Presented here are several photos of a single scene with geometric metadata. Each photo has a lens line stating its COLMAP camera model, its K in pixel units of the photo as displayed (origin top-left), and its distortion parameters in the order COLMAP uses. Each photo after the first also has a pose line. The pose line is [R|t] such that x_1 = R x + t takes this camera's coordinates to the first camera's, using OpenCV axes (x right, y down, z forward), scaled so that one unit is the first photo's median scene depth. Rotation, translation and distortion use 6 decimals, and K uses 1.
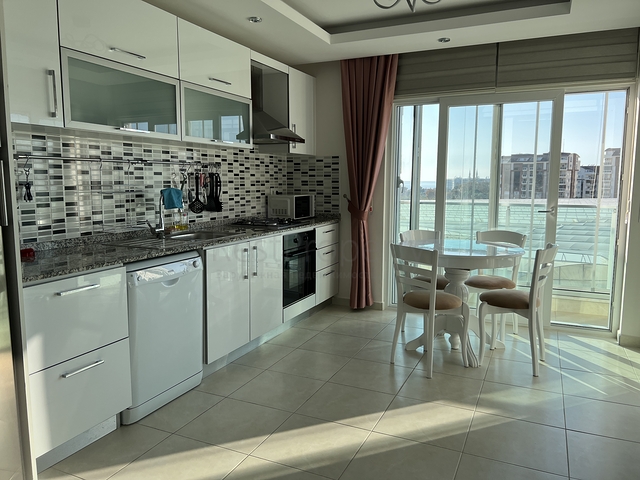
lens RADIAL K [[481.5, 0, 321.5], [0, 481.5, 235.5], [0, 0, 1]] dist [0.036163, -0.023074]
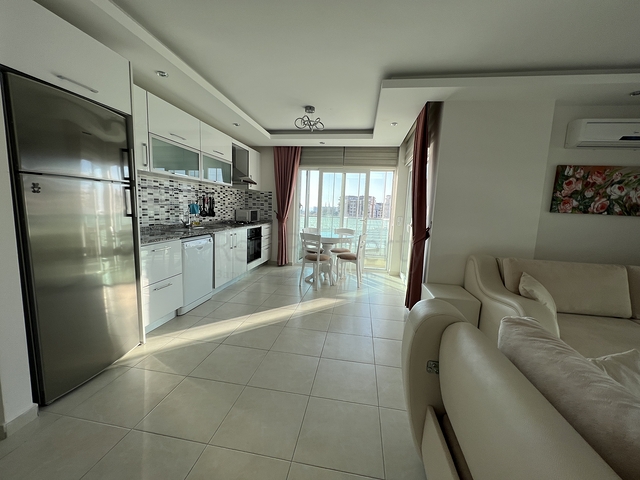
lens RADIAL K [[255.3, 0, 317.5], [0, 255.3, 240.2], [0, 0, 1]] dist [-0.003024, -0.000039]
pose [[0.964469, 0.002169, 0.264188, -0.083947], [-0.007250, 0.999807, 0.018257, 0.028149], [-0.264097, -0.019523, 0.964298, -0.152043]]
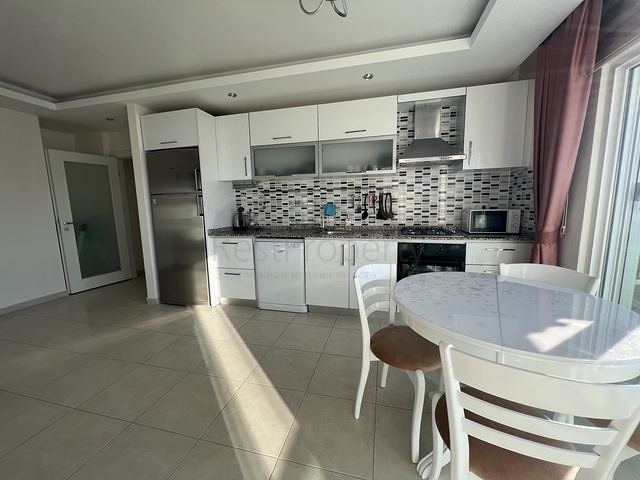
lens RADIAL K [[255.3, 0, 321.9], [0, 255.3, 239.3], [0, 0, 1]] dist [-0.003024, -0.000039]
pose [[0.185599, 0.136376, -0.973116, 0.547261], [-0.091855, 0.988394, 0.120998, -0.072657], [0.978323, 0.066929, 0.195972, 0.722466]]
